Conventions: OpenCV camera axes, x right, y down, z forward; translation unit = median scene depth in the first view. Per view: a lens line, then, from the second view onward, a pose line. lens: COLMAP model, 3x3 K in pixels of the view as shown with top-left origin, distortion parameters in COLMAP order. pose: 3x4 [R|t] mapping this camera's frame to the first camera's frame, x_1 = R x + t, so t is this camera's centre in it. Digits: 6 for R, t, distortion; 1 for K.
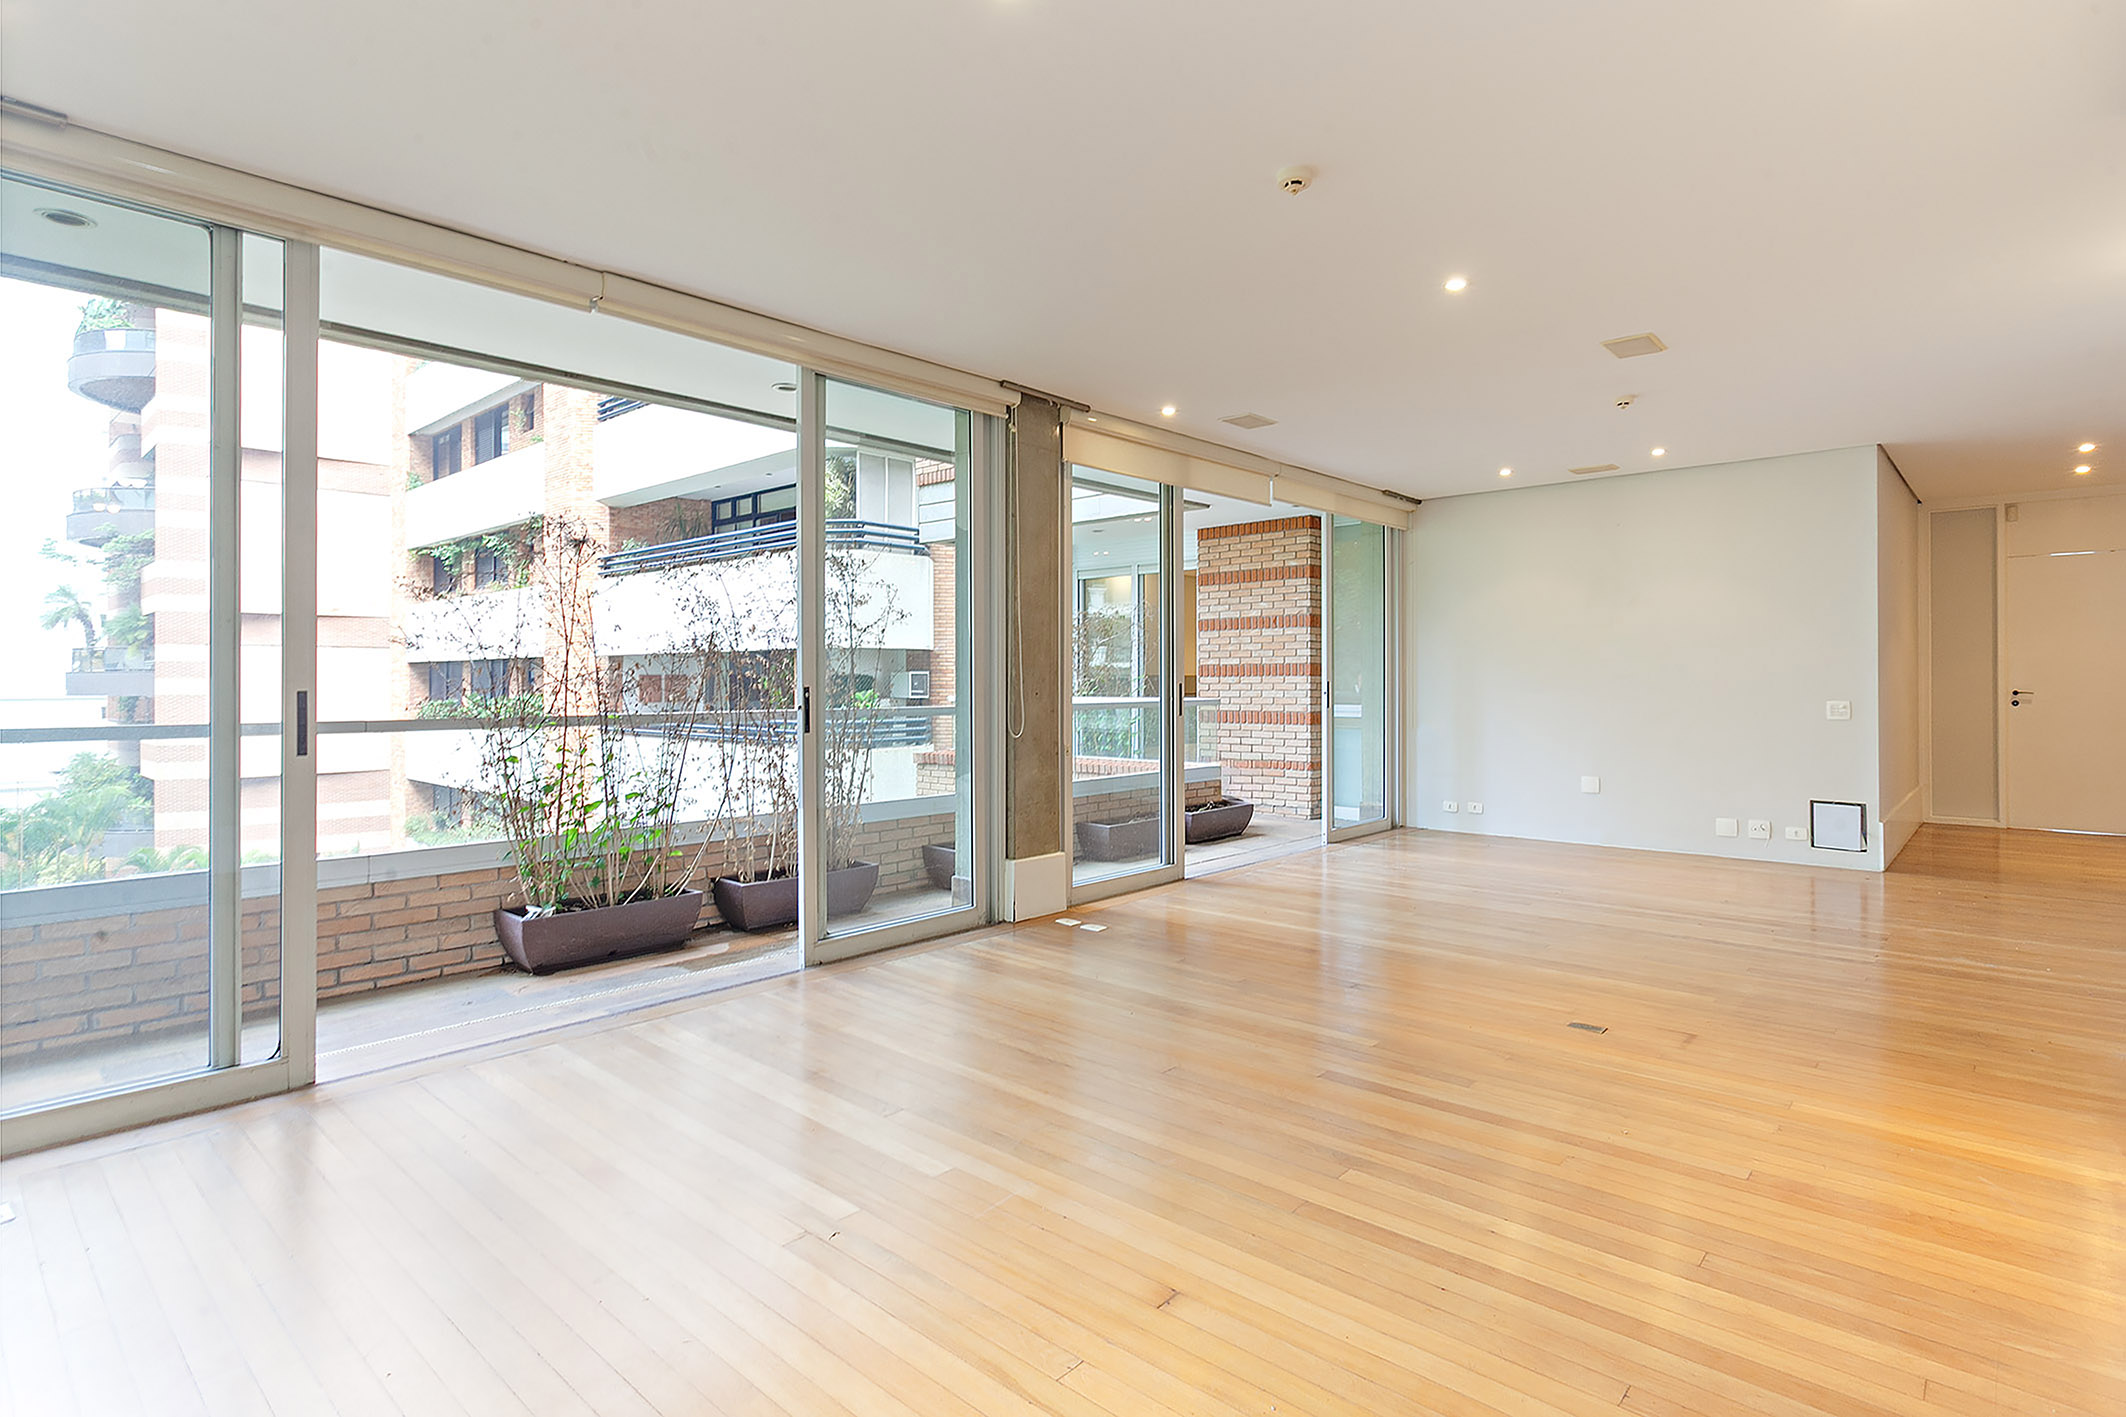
lens RADIAL K [[1073.7, 0, 1015.2], [0, 1073.7, 679.8], [0, 0, 1]] dist [-0.018684, 0.000562]
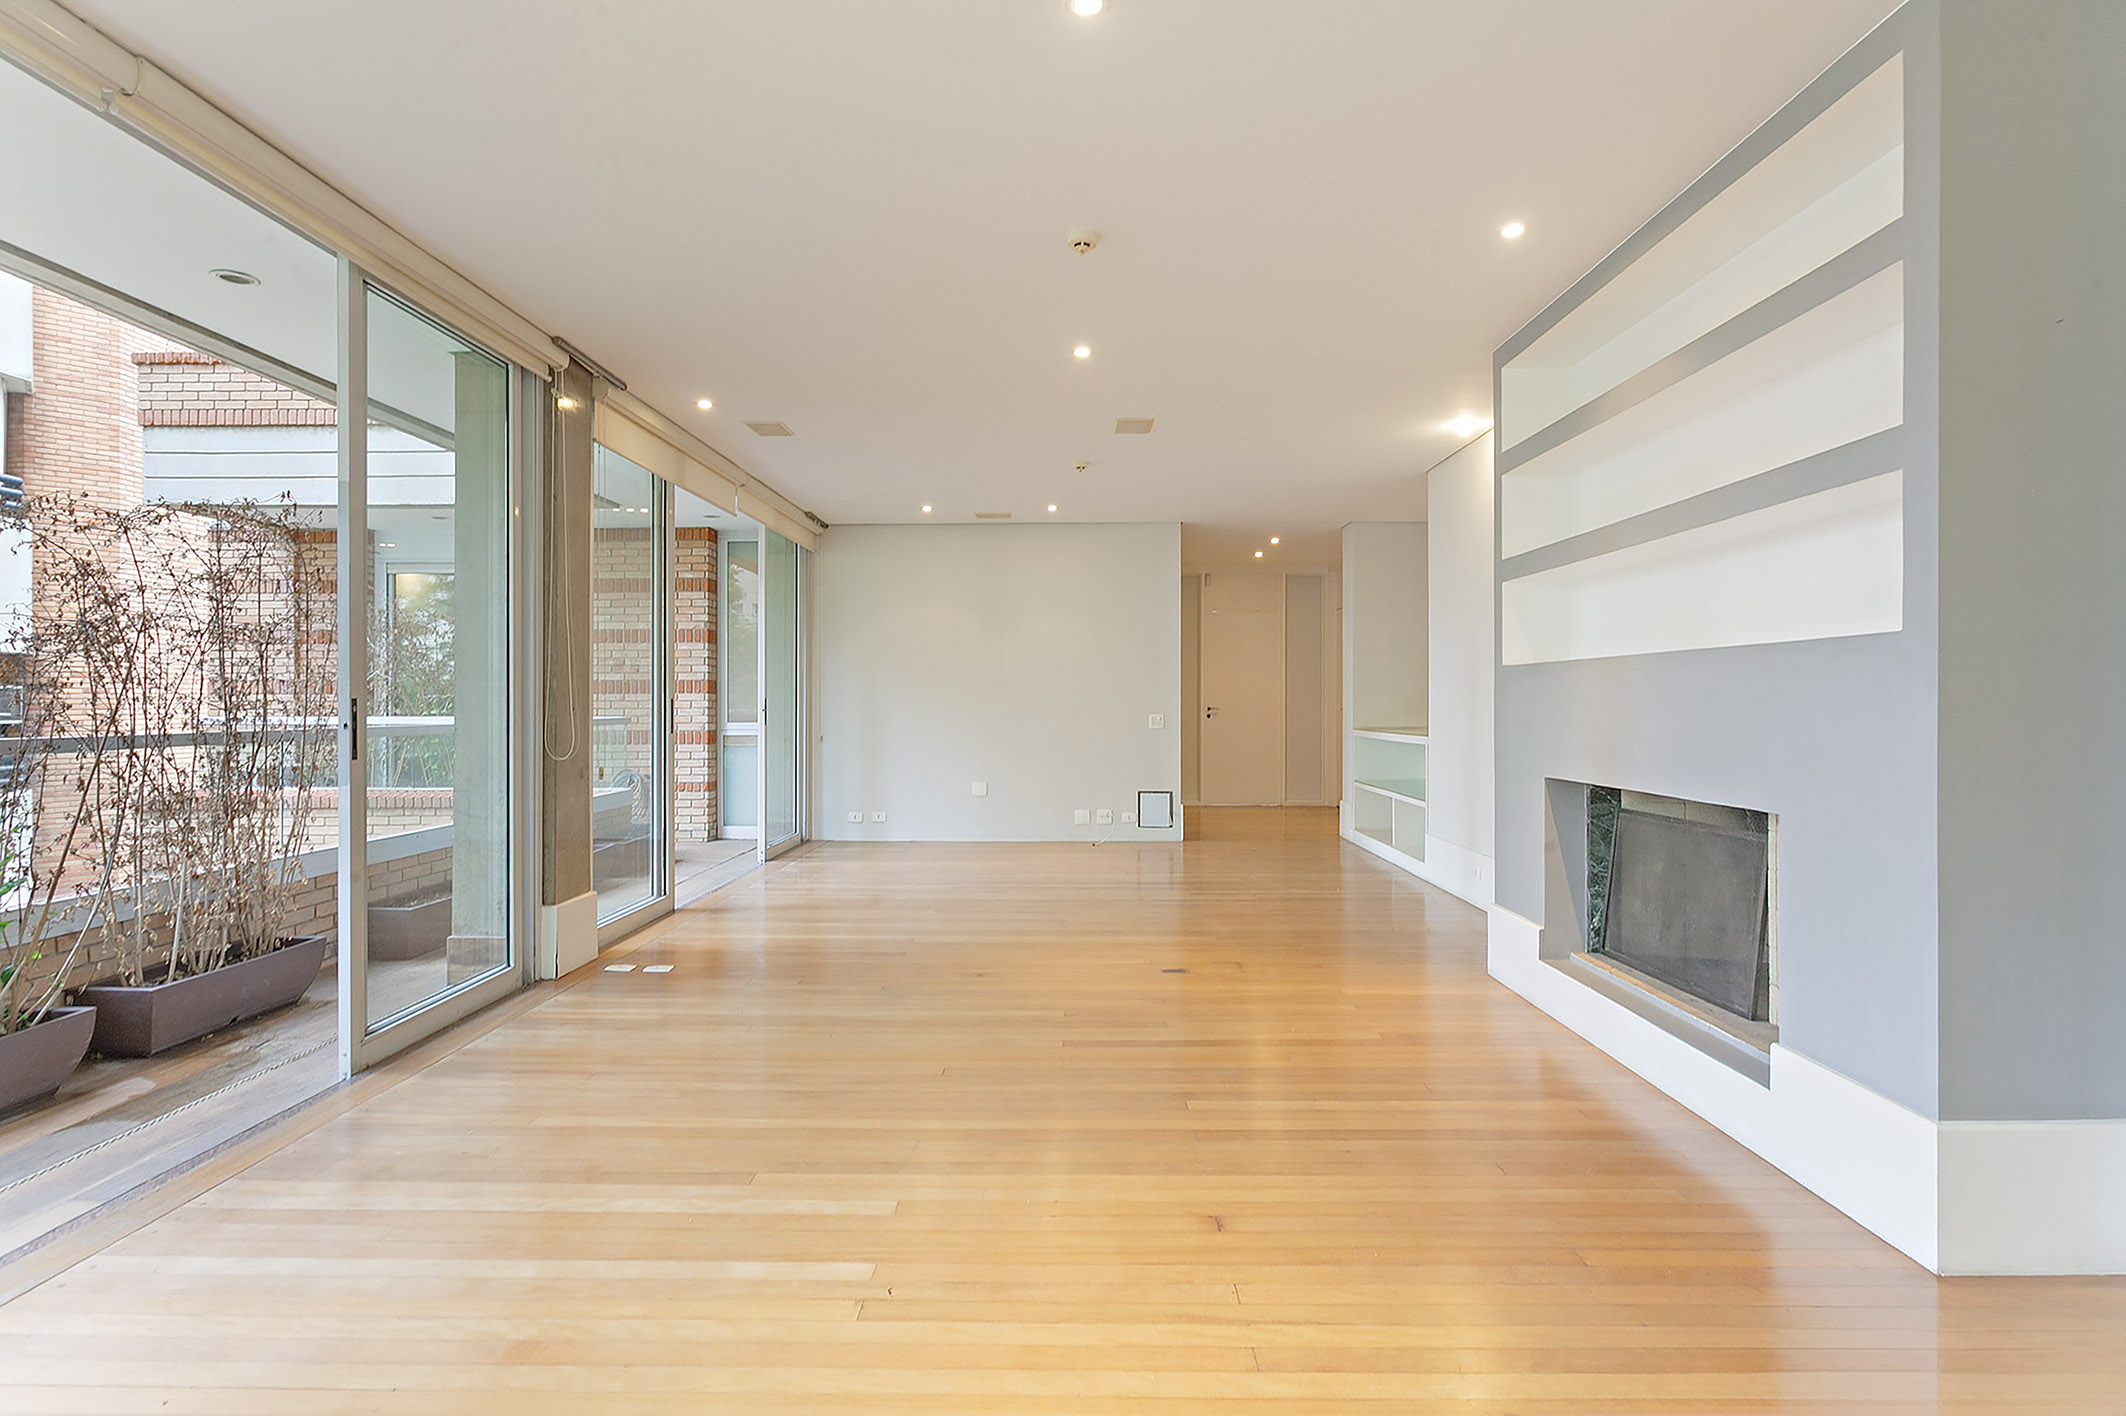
lens RADIAL K [[1105.2, 0, 1063.0], [0, 1105.2, 708.0], [0, 0, 1]] dist [-0.025937, 0.000248]
pose [[0.737319, -0.002020, 0.675542, -0.231008], [-0.001671, 0.999987, 0.004814, 0.006050], [-0.675543, -0.004678, 0.737306, 0.072243]]
